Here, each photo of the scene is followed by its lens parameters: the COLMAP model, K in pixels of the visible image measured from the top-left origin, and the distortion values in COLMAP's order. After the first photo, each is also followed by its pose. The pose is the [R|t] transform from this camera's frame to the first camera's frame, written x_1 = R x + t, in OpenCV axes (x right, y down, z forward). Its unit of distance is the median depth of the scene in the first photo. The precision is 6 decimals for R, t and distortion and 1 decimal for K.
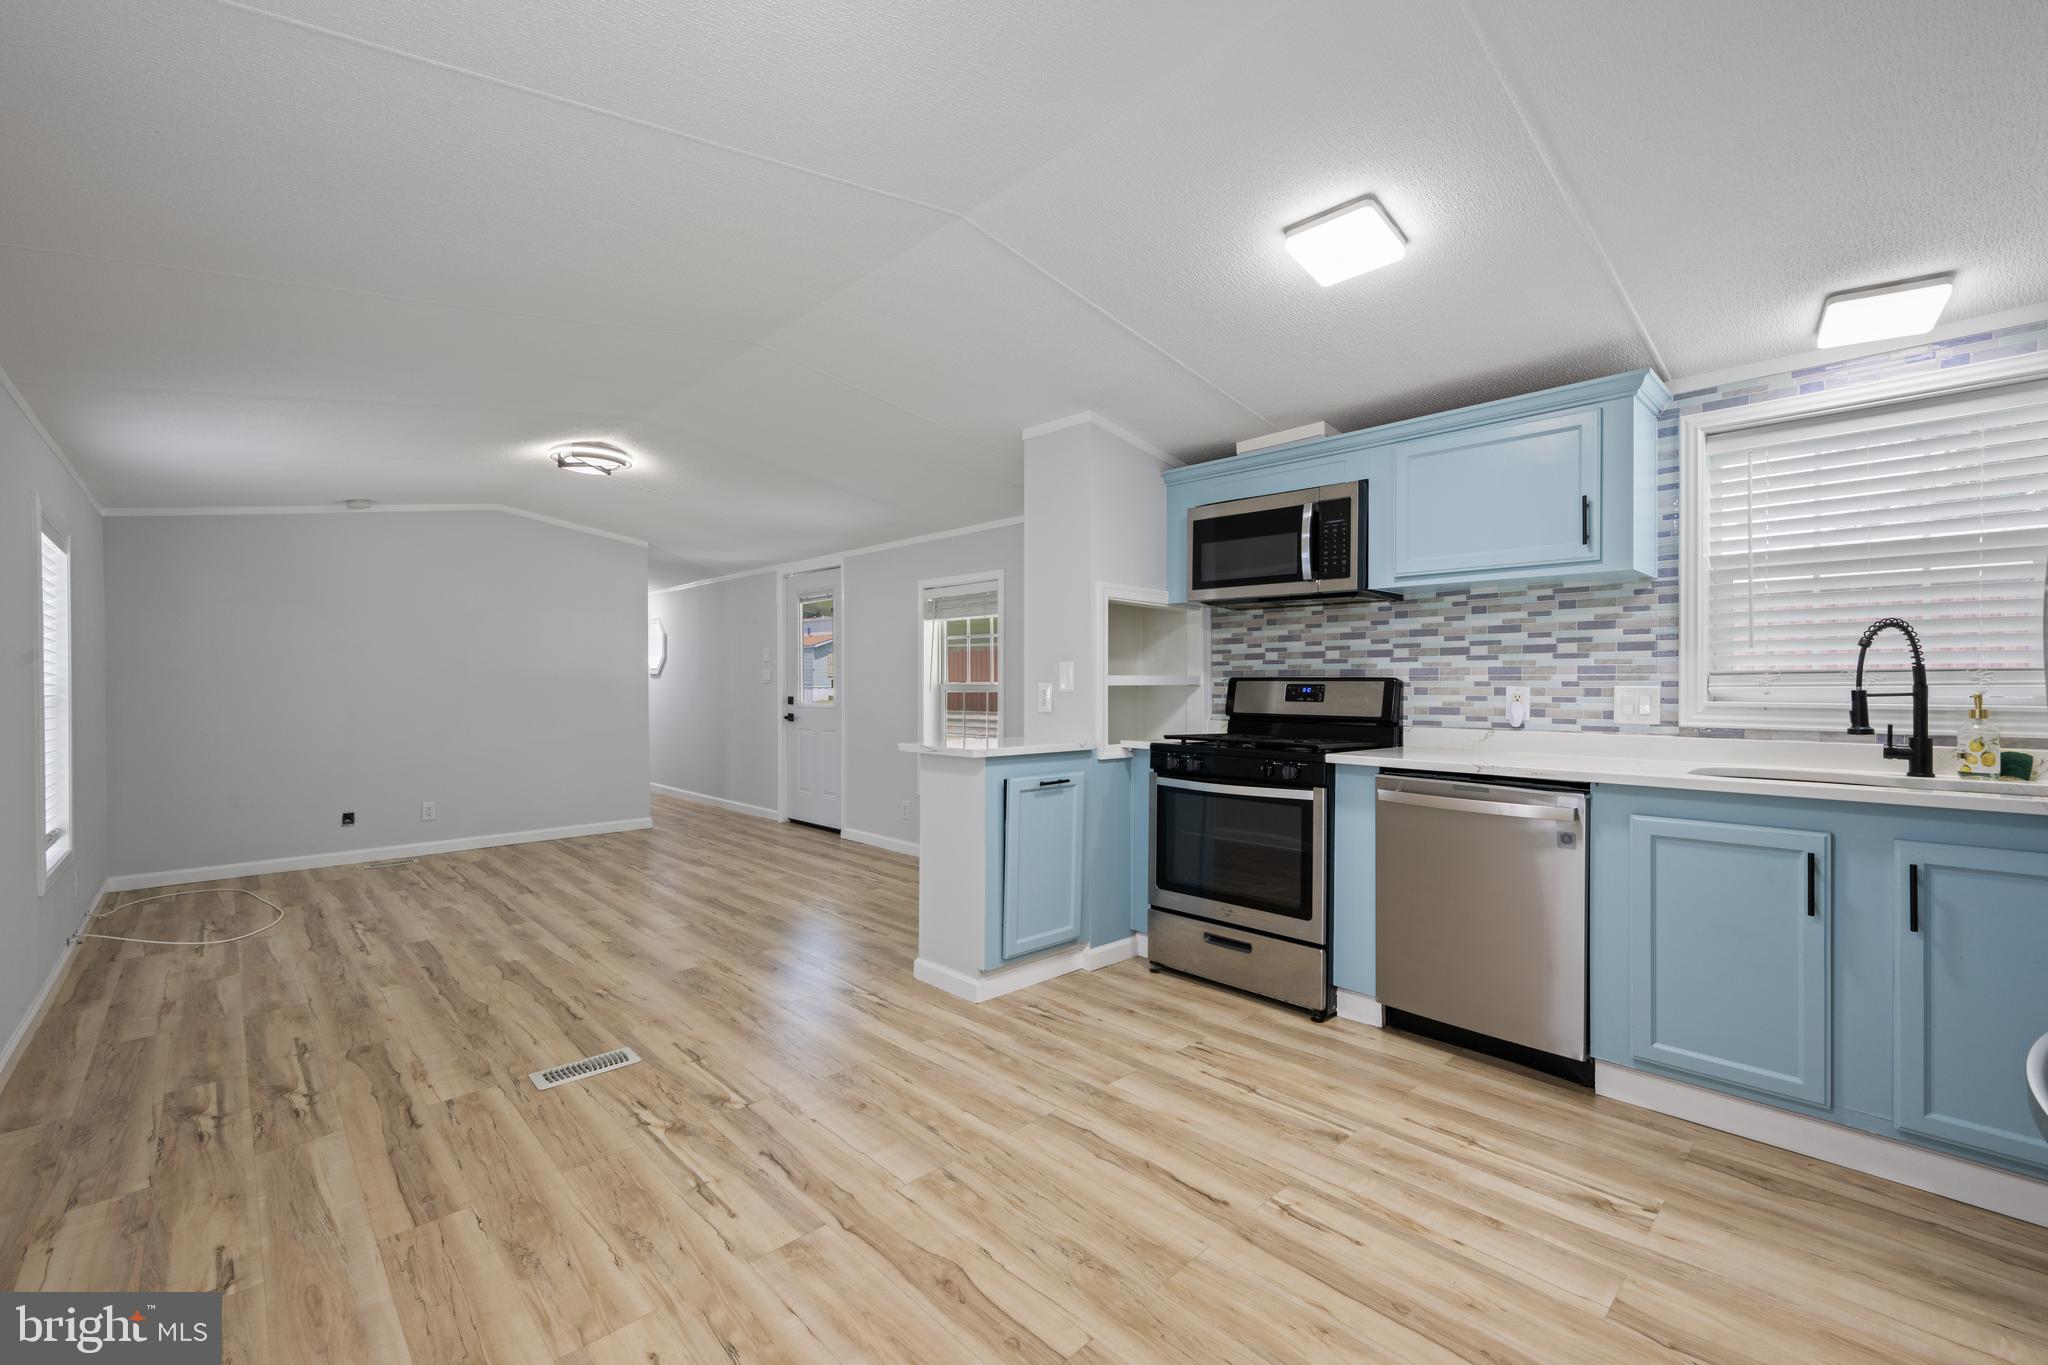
lens RADIAL K [[854.9, 0, 1026.5], [0, 854.9, 681.6], [0, 0, 1]] dist [-0.001426, 0.000162]
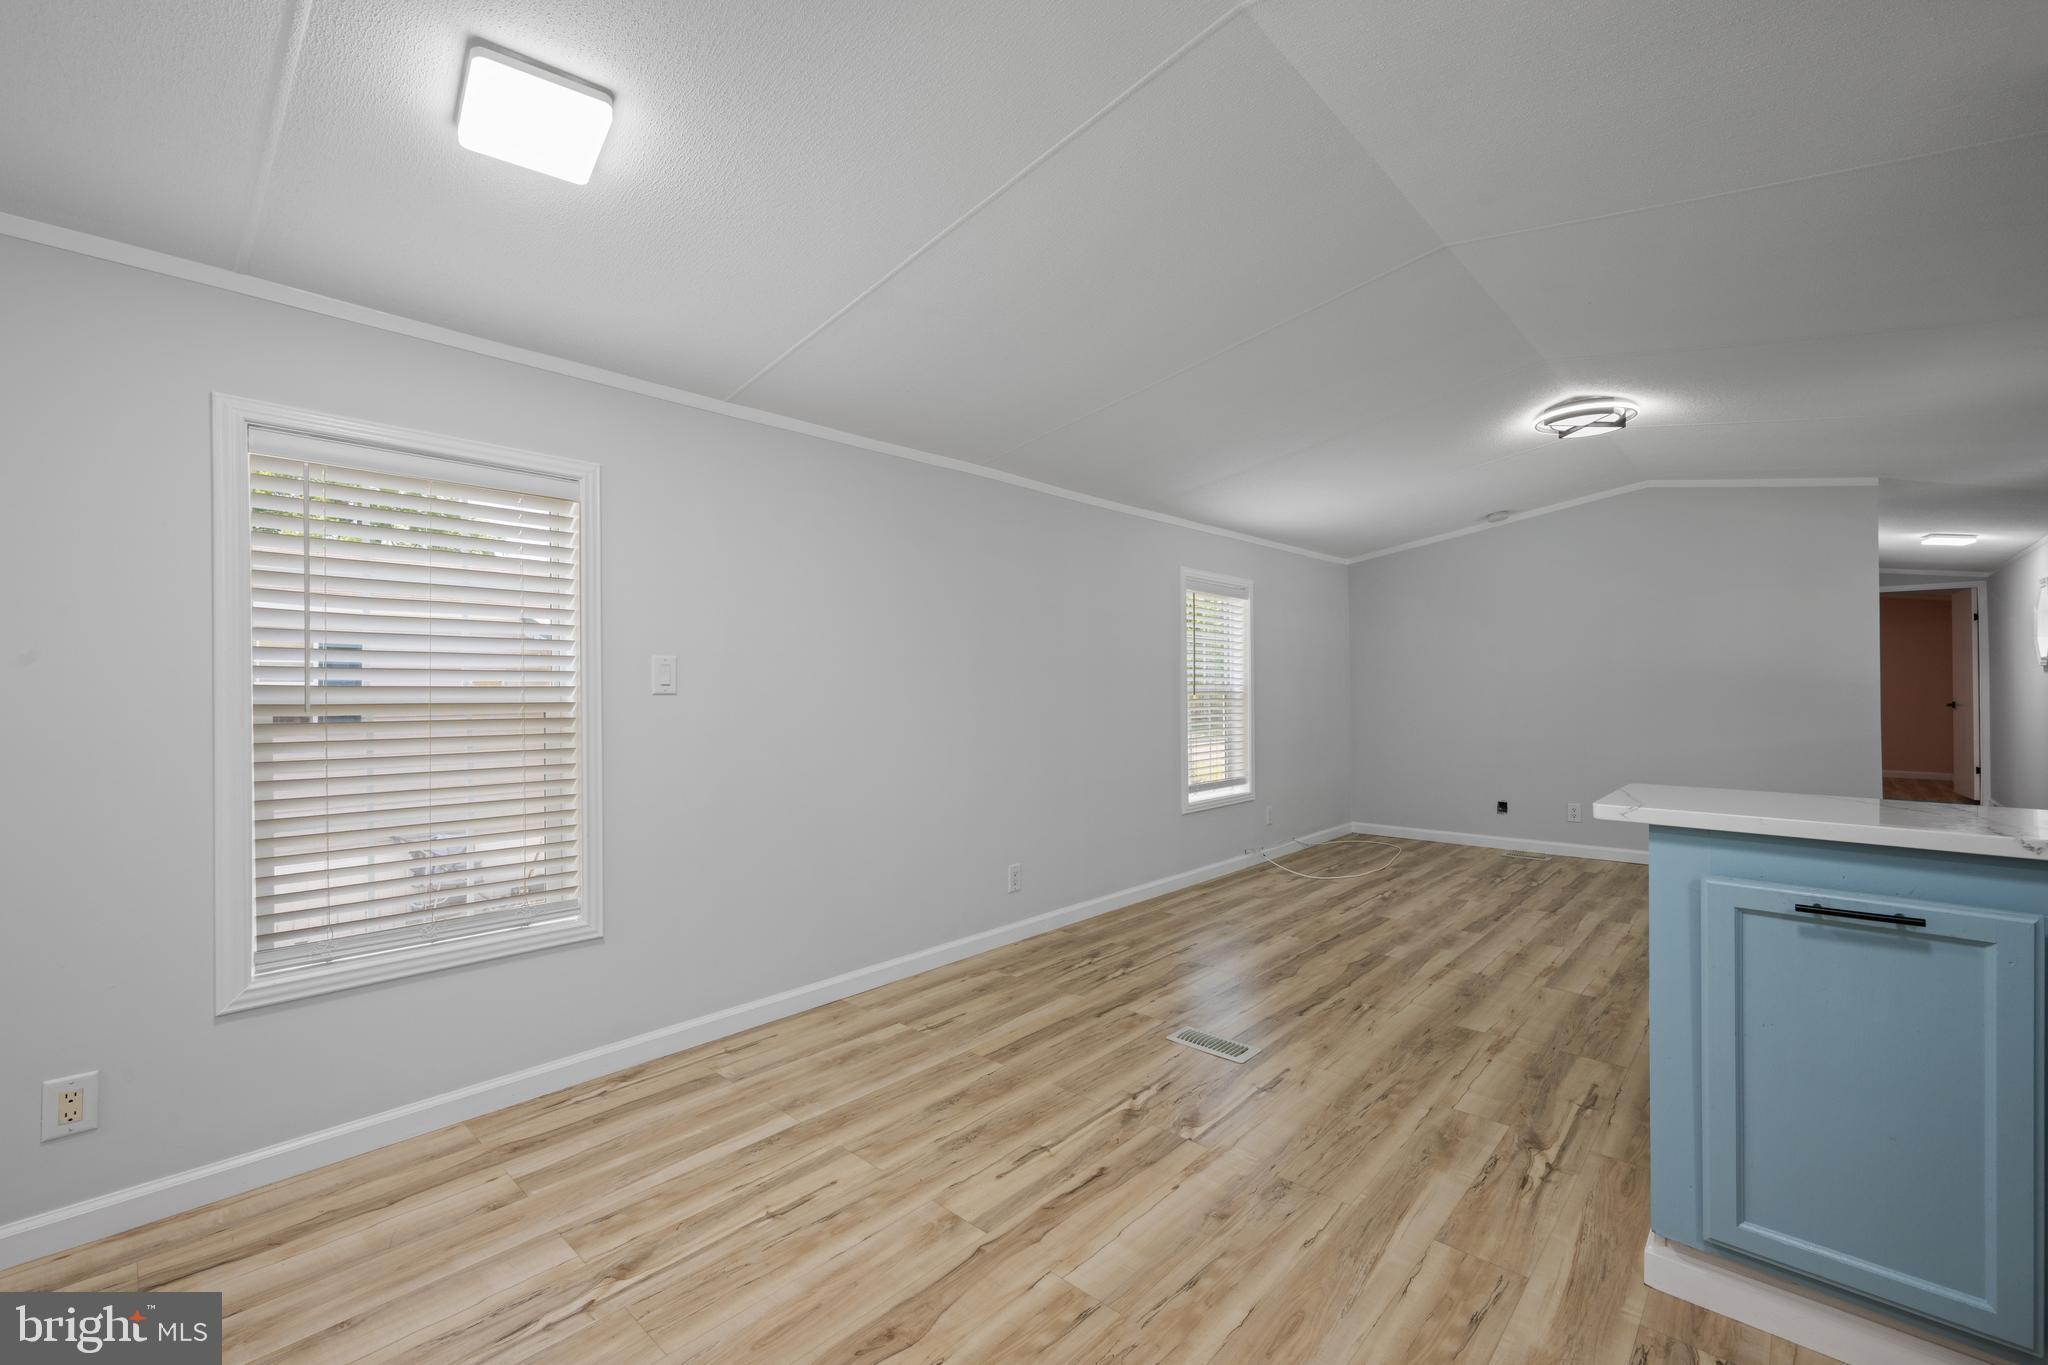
lens RADIAL K [[854.9, 0, 1026.5], [0, 854.9, 681.6], [0, 0, 1]] dist [-0.001426, 0.000162]
pose [[0.065649, -0.003228, -0.997838, 0.492676], [0.006855, 0.999973, -0.002783, -0.000318], [0.997819, -0.006658, 0.065670, 0.640579]]
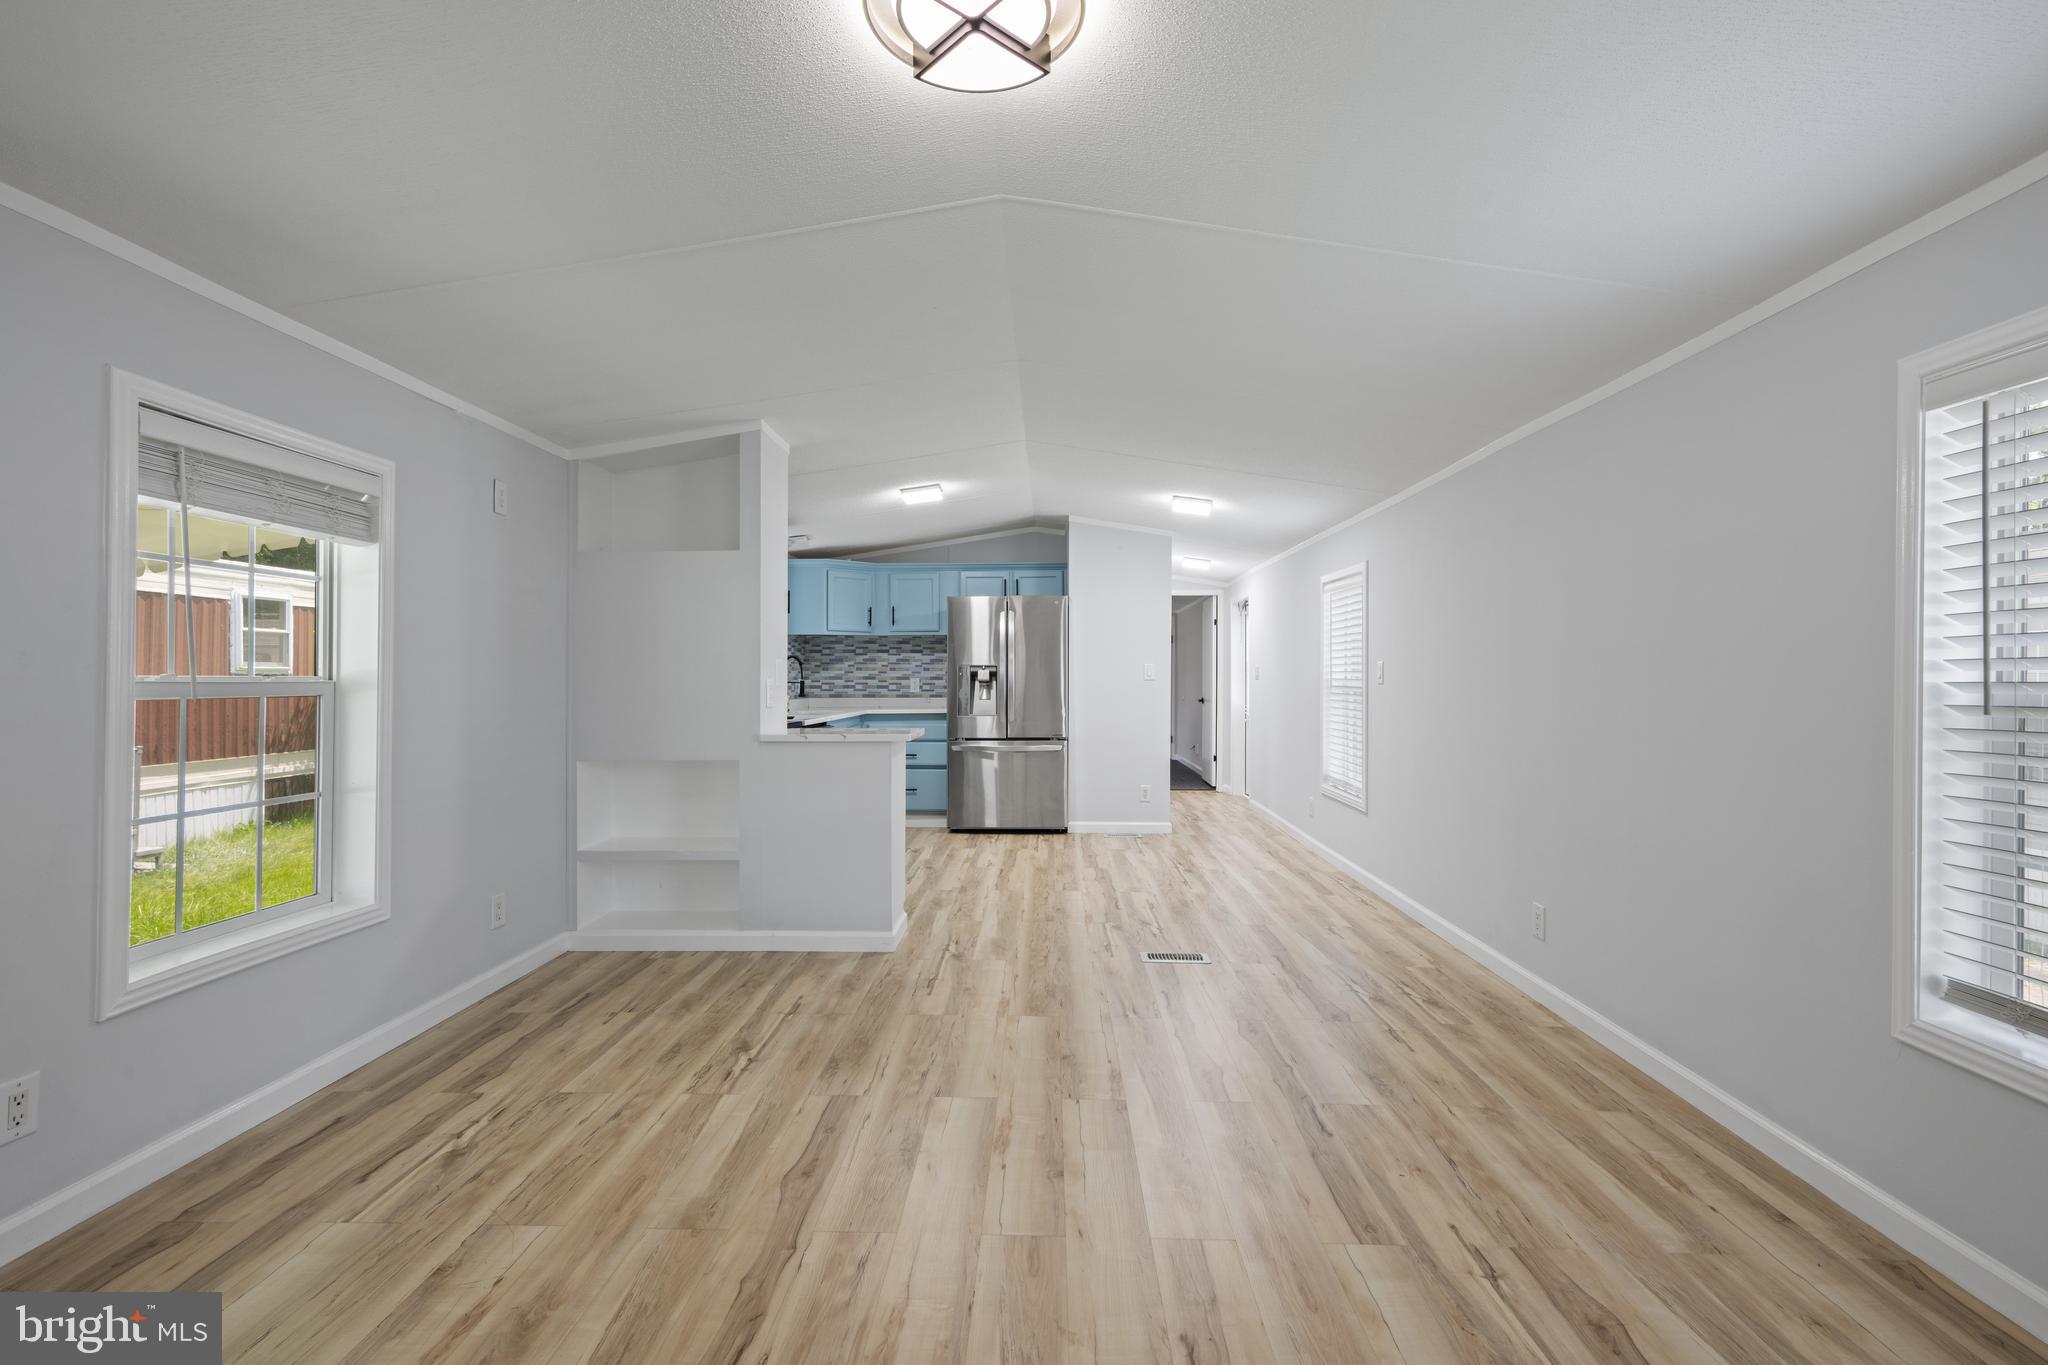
lens RADIAL K [[901.3, 0, 1025.4], [0, 901.3, 673.6], [0, 0, 1]] dist [0.001364, 0.000401]
pose [[-0.707105, 0.002108, 0.707105, -1.259088], [-0.003433, 0.999974, -0.006414, 0.002659], [-0.707100, -0.006963, -0.707079, 2.017891]]
